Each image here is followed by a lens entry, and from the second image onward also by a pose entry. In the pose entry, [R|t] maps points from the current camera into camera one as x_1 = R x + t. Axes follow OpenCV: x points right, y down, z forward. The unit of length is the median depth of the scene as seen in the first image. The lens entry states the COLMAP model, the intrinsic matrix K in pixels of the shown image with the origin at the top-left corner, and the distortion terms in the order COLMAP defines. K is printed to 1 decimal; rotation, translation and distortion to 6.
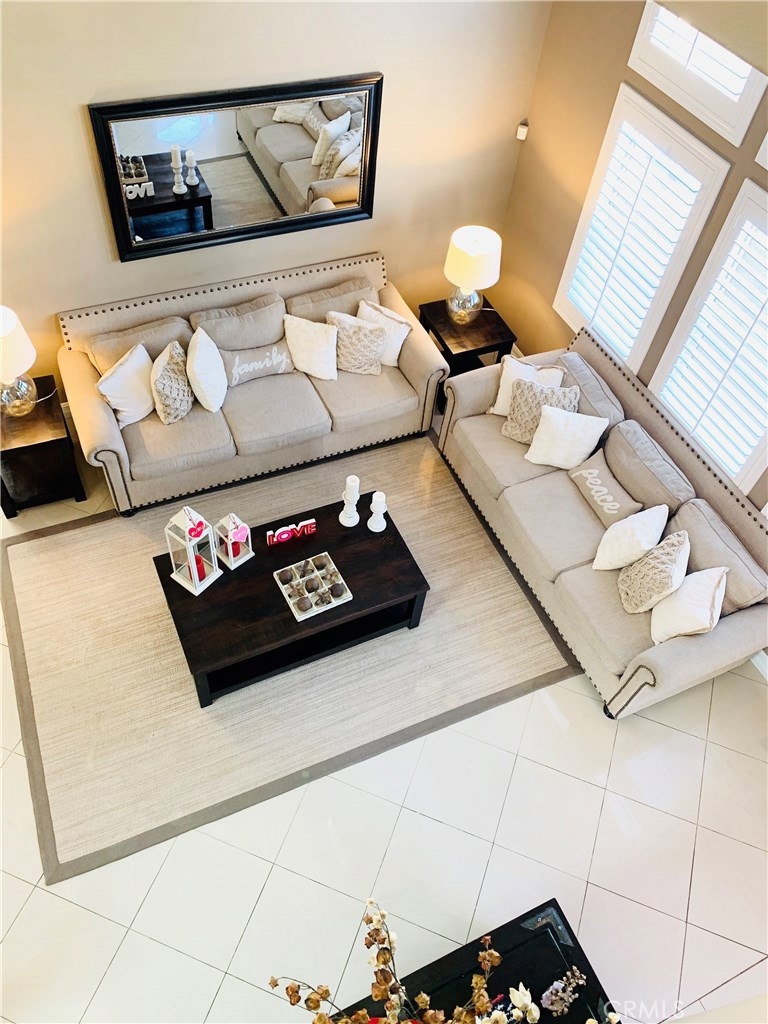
lens RADIAL K [[779.7, 0, 384.0], [0, 779.7, 512.0], [0, 0, 1]] dist [0.011739, 0.003725]
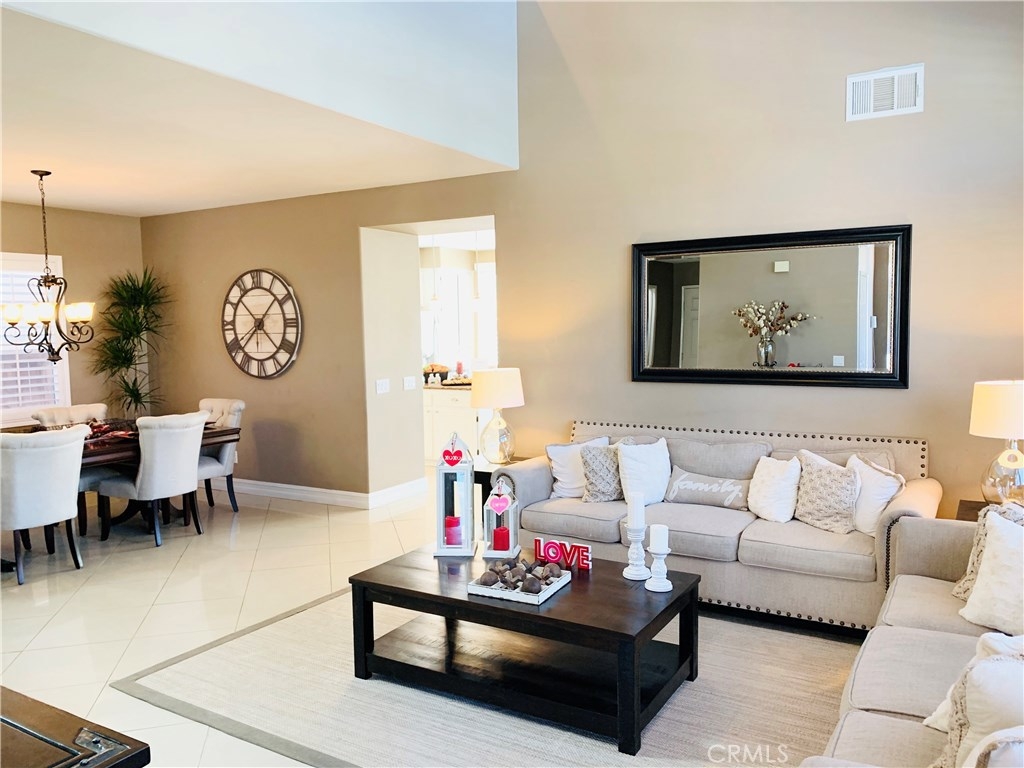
lens RADIAL K [[779.7, 0, 516.5], [0, 779.7, 378.4], [0, 0, 1]] dist [0.011739, 0.003725]
pose [[0.559420, -0.039831, -0.827927, 0.489502], [-0.614083, 0.650972, -0.446247, 0.275289], [0.556732, 0.758056, 0.339707, 0.516302]]
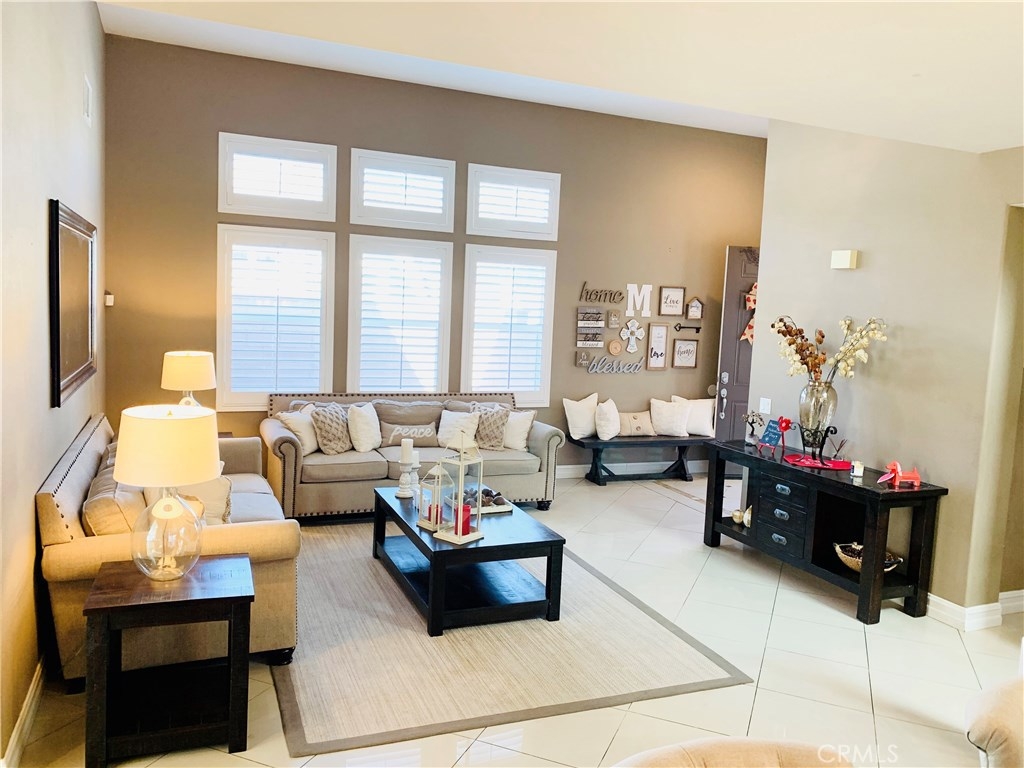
lens RADIAL K [[779.7, 0, 516.5], [0, 779.7, 378.4], [0, 0, 1]] dist [0.011739, 0.003725]
pose [[0.040972, -0.177313, 0.983301, -1.035108], [0.759044, 0.645497, 0.084771, -0.066487], [-0.649749, 0.742896, 0.161035, 0.573866]]
